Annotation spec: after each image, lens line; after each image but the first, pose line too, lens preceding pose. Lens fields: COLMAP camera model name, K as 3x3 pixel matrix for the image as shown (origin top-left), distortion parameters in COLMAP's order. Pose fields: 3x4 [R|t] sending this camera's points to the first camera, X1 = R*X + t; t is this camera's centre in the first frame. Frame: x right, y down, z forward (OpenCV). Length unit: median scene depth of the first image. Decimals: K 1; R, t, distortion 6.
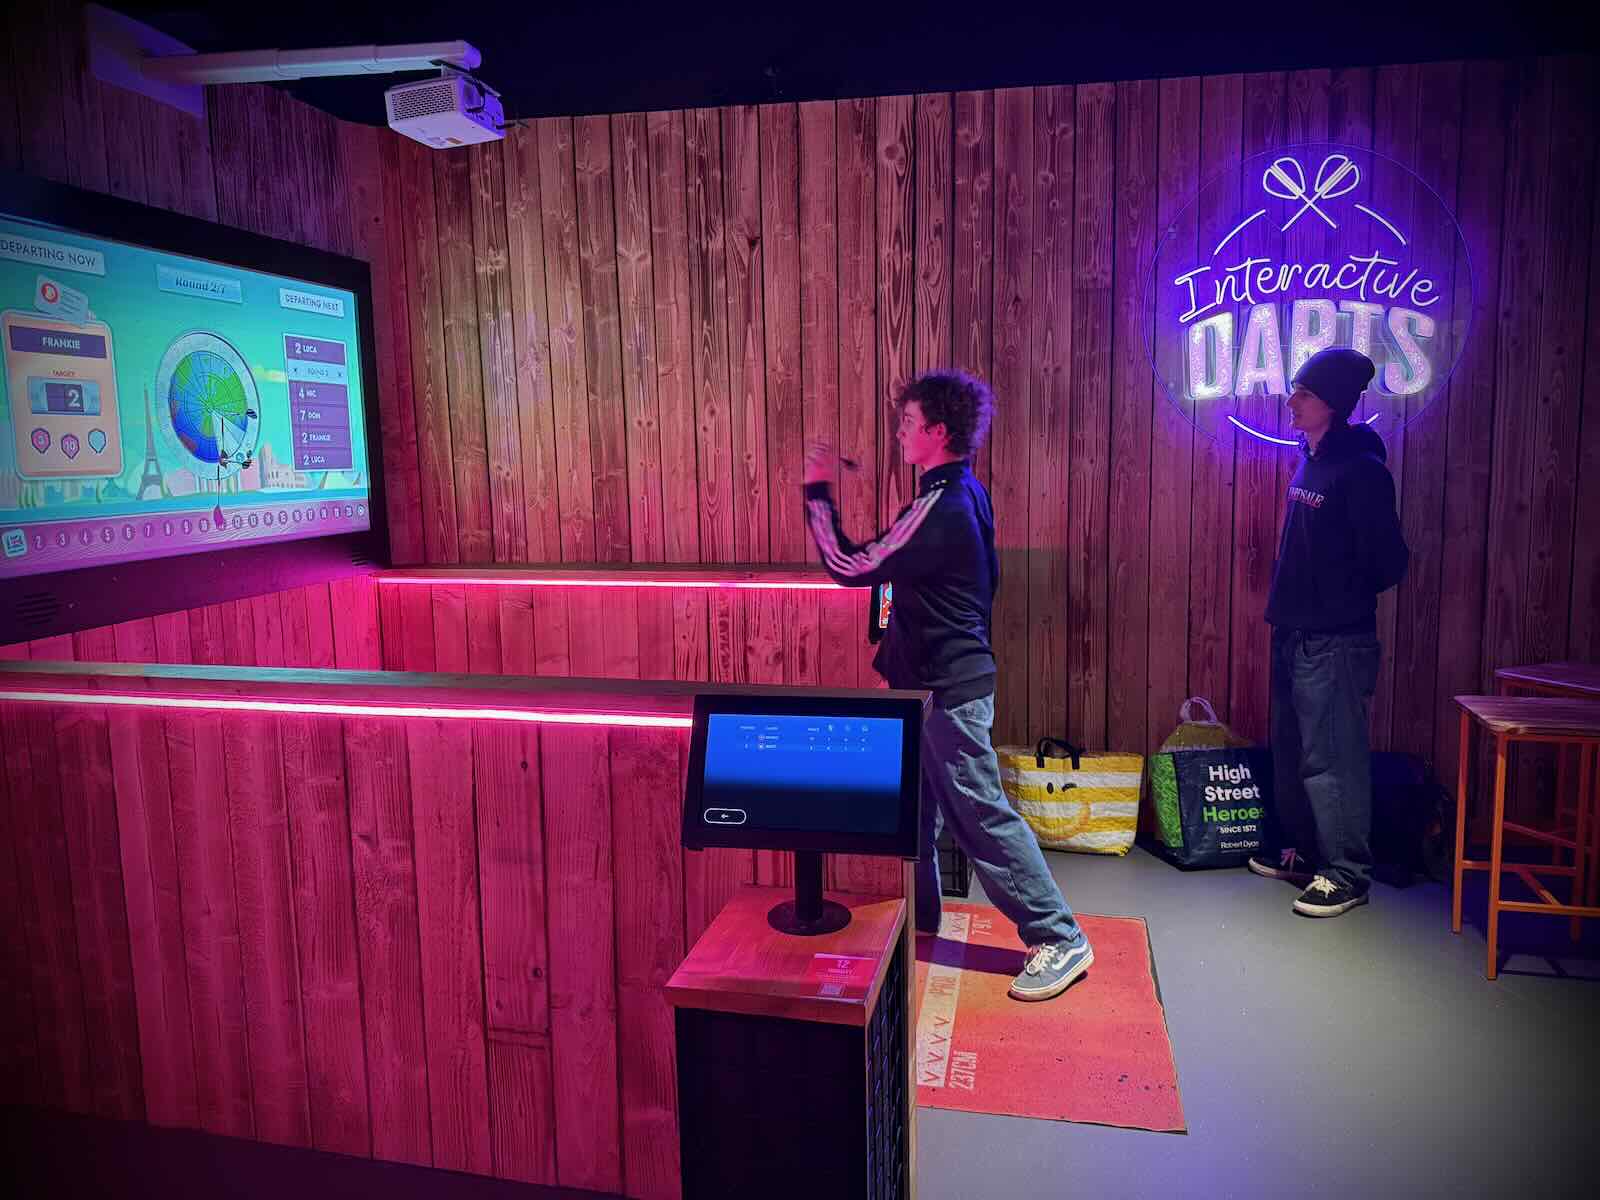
lens RADIAL K [[1110.1, 0, 800.0], [0, 1110.1, 600.0], [0, 0, 1]] dist [-0.045900, -0.002775]
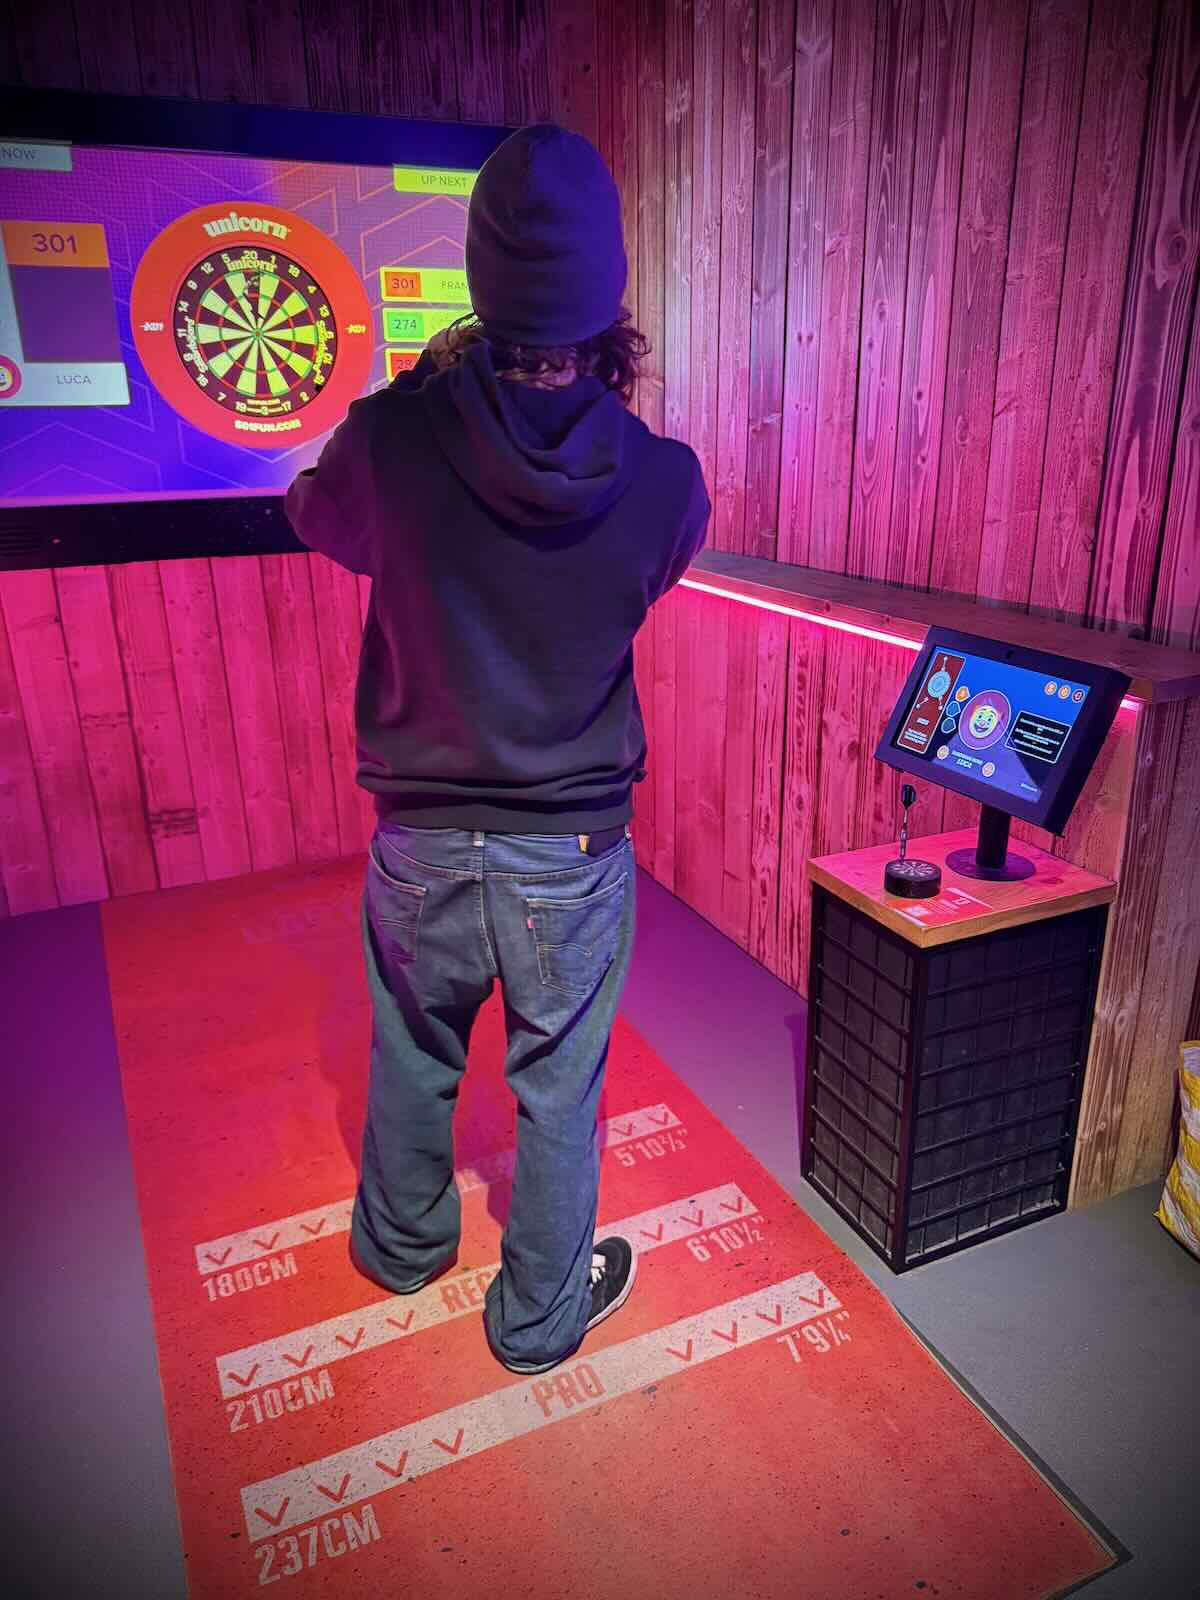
lens RADIAL K [[1110.1, 0, 600.0], [0, 1110.1, 800.0], [0, 0, 1]] dist [-0.045900, -0.002775]
pose [[0.612004, 0.274565, -0.741663, 0.328544], [-0.108711, 0.958104, 0.264986, -0.062207], [0.783347, -0.081545, 0.616213, 0.510618]]
